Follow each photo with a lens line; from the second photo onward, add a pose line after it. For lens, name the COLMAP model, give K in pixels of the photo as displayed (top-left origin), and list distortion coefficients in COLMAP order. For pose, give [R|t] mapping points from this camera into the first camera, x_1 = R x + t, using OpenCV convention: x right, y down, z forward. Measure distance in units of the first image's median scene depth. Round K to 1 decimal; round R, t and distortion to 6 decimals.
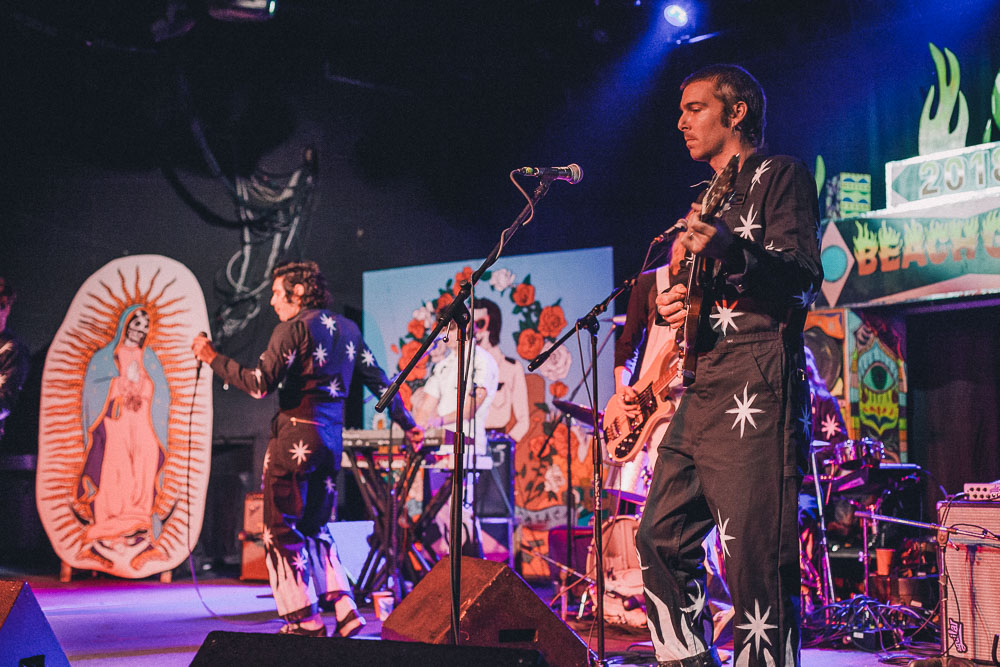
lens RADIAL K [[1653.3, 0, 500.0], [0, 1653.3, 333.5], [0, 0, 1]] dist [0.026628, -0.015398]
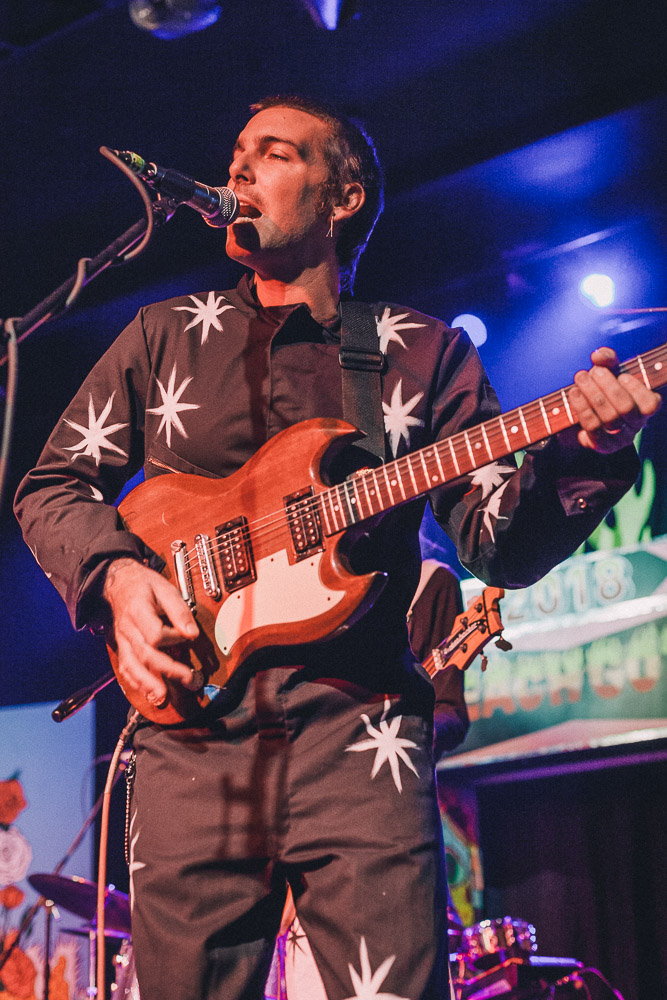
lens RADIAL K [[1653.3, 0, 333.5], [0, 1653.3, 500.0], [0, 0, 1]] dist [0.026628, -0.015398]
pose [[0.968885, 0.052744, 0.241825, -0.014806], [0.007307, 0.970509, -0.240952, 0.048154], [-0.247403, 0.235222, 0.939927, 0.281382]]
